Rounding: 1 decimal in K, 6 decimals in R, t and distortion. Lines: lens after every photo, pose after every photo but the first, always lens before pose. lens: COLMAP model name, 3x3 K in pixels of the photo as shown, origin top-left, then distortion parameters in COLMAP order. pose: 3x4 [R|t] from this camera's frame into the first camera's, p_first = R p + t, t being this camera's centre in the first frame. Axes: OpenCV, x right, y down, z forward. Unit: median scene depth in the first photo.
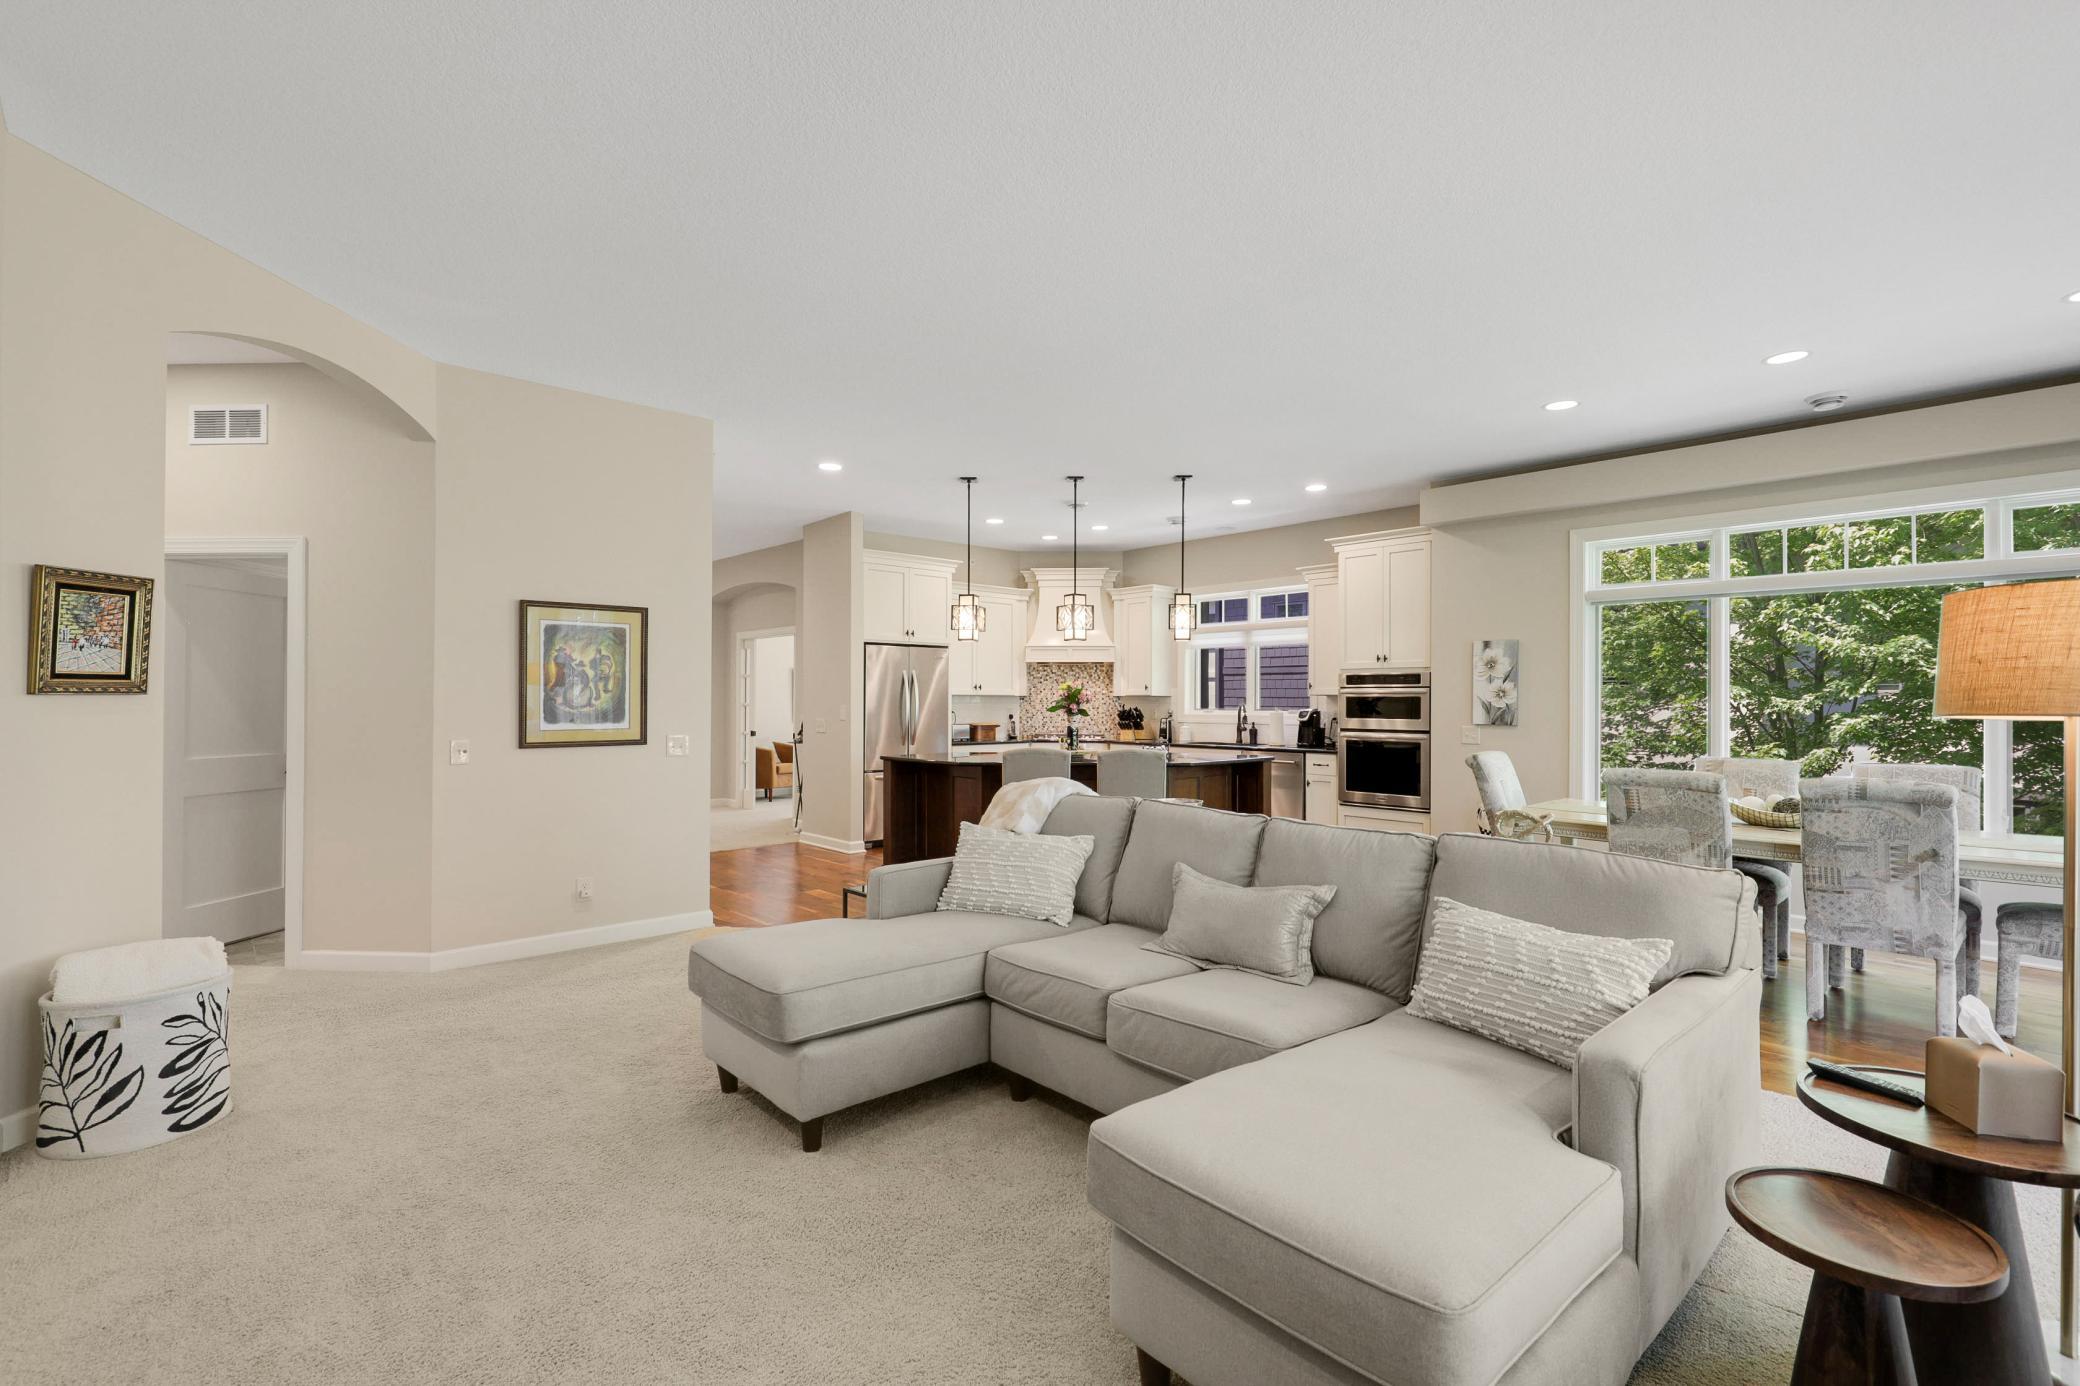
lens RADIAL K [[940.9, 0, 1039.0], [0, 940.9, 699.4], [0, 0, 1]] dist [0.002686, 0.000056]
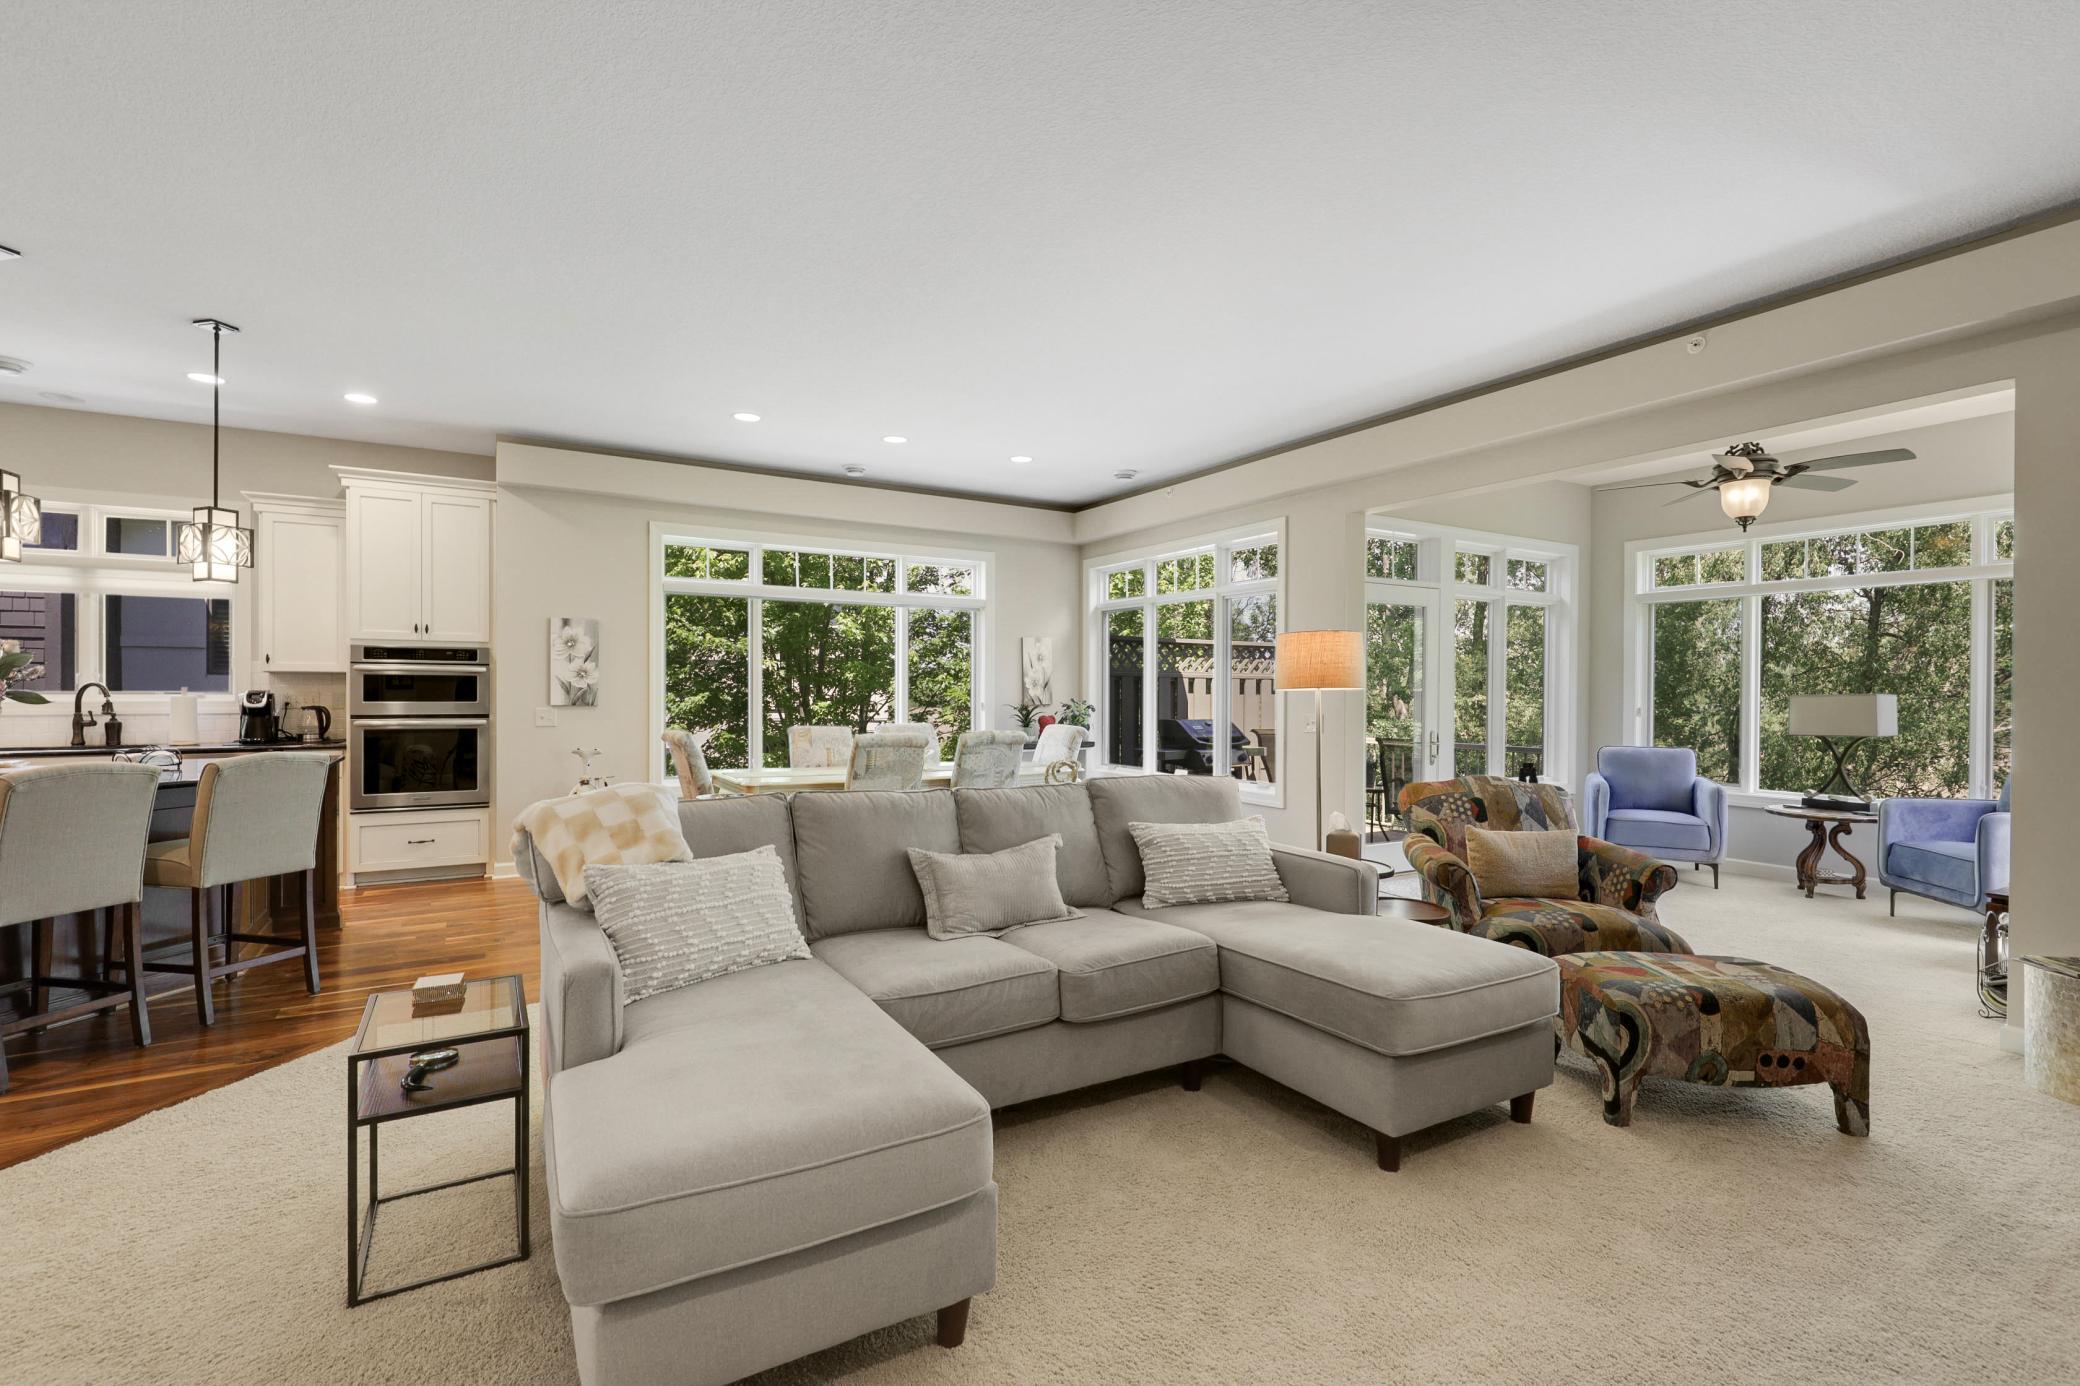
lens RADIAL K [[940.9, 0, 1042.2], [0, 940.9, 695.6], [0, 0, 1]] dist [0.002686, 0.000056]
pose [[0.205025, -0.008867, 0.978716, -0.364270], [-0.005467, 0.999933, 0.010205, 0.004153], [-0.978741, -0.007443, 0.204963, 0.325686]]
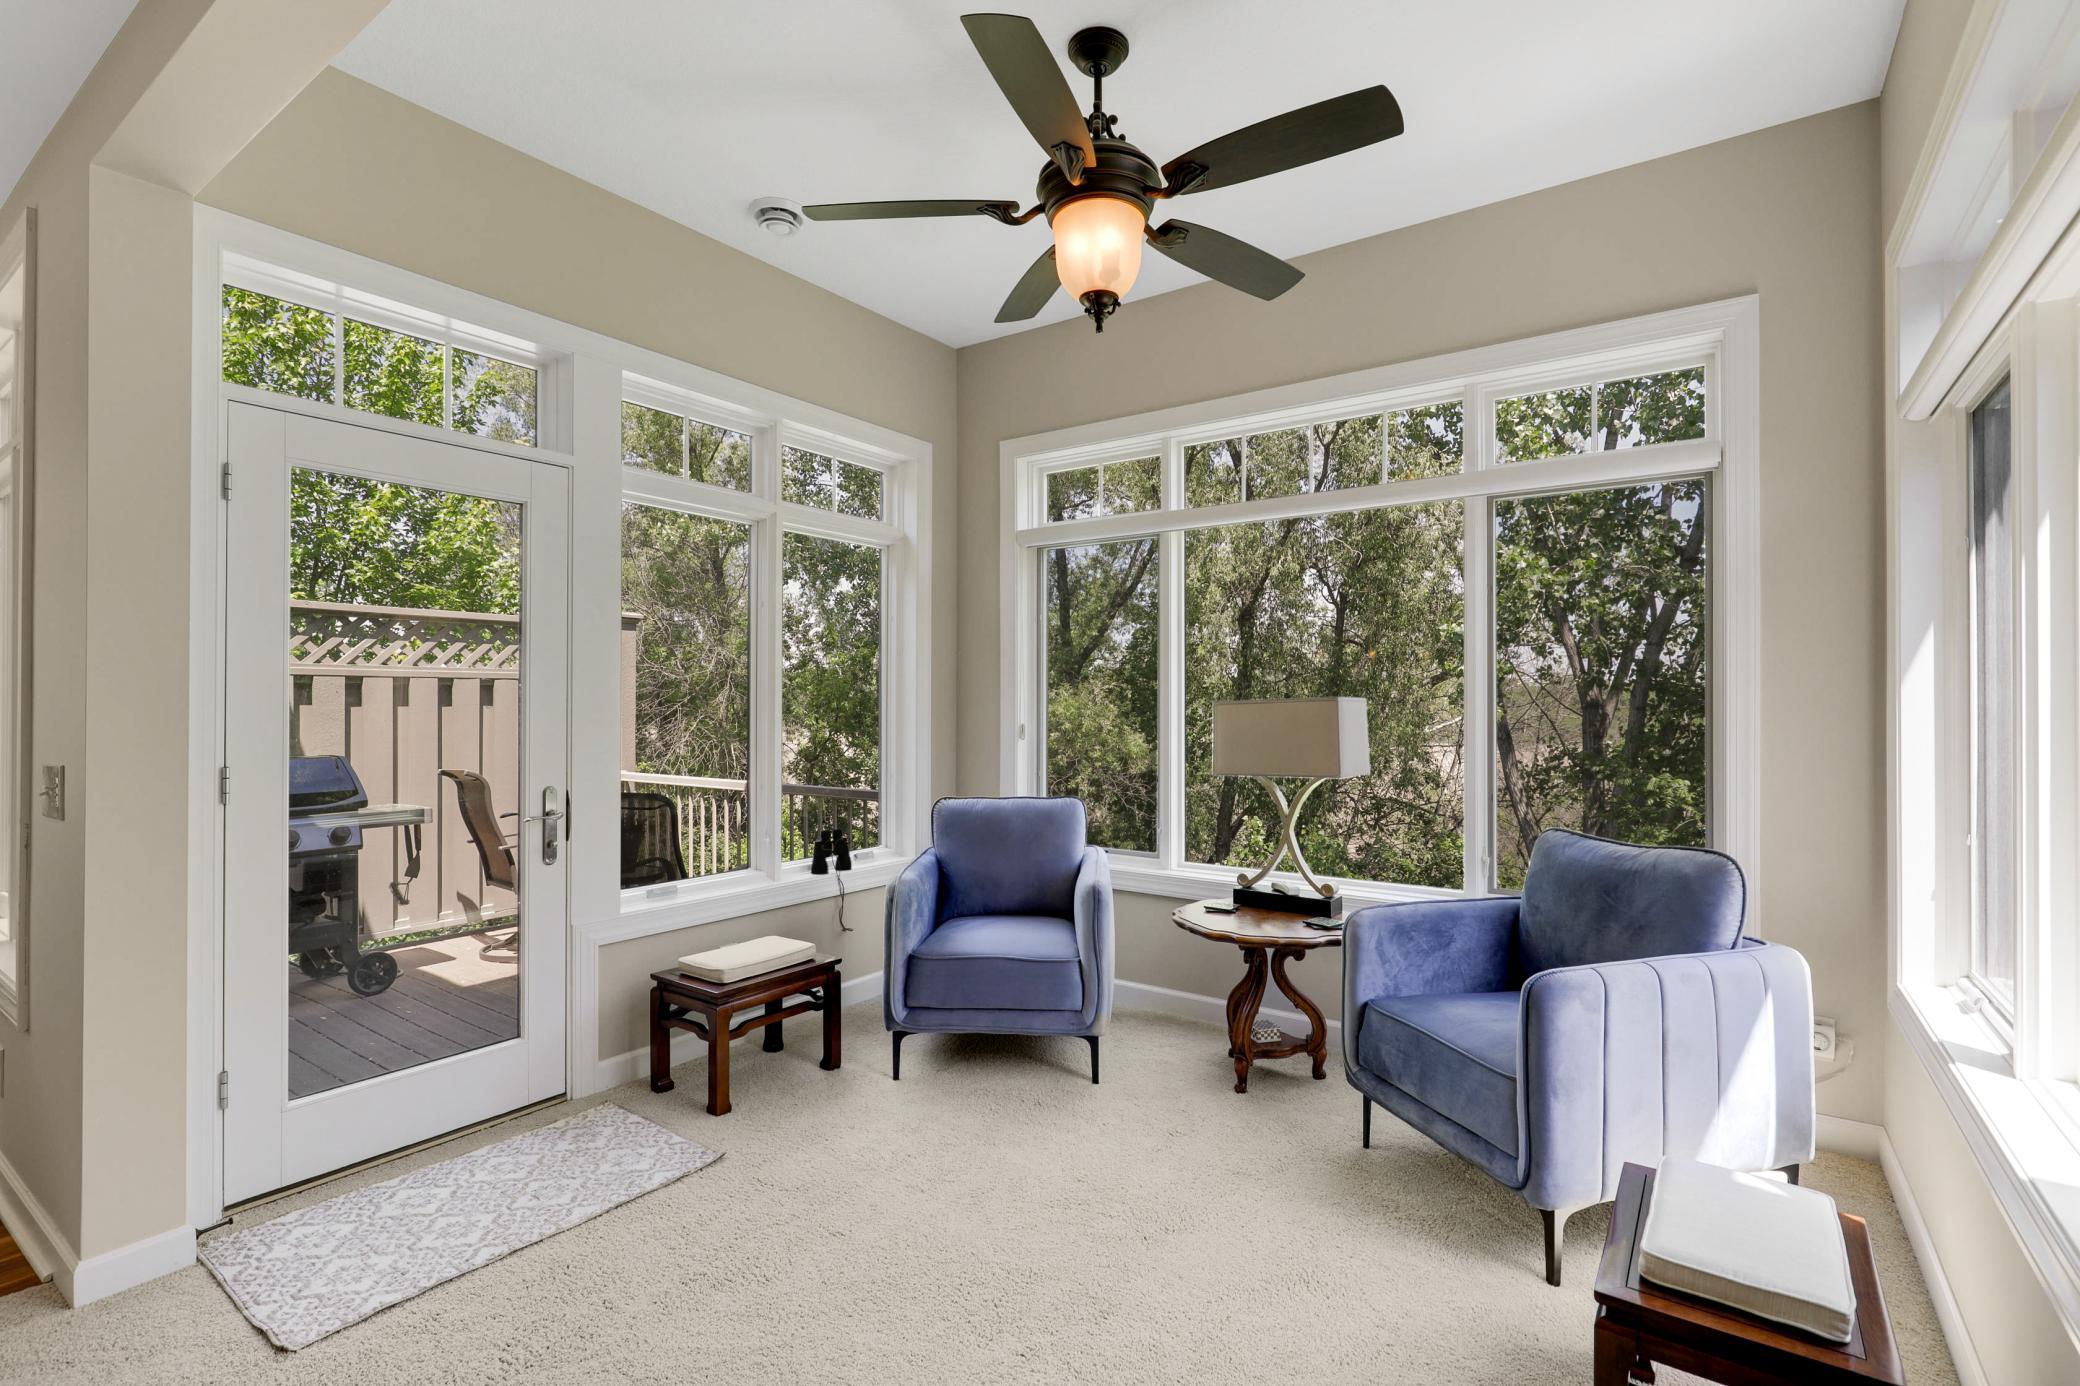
lens RADIAL K [[940.9, 0, 1053.0], [0, 940.9, 692.7], [0, 0, 1]] dist [0.002686, 0.000056]
pose [[-0.216774, 0.004606, 0.976211, 0.219626], [-0.001471, 0.999986, -0.005045, 0.007379], [-0.976221, -0.002529, -0.216764, -0.010105]]
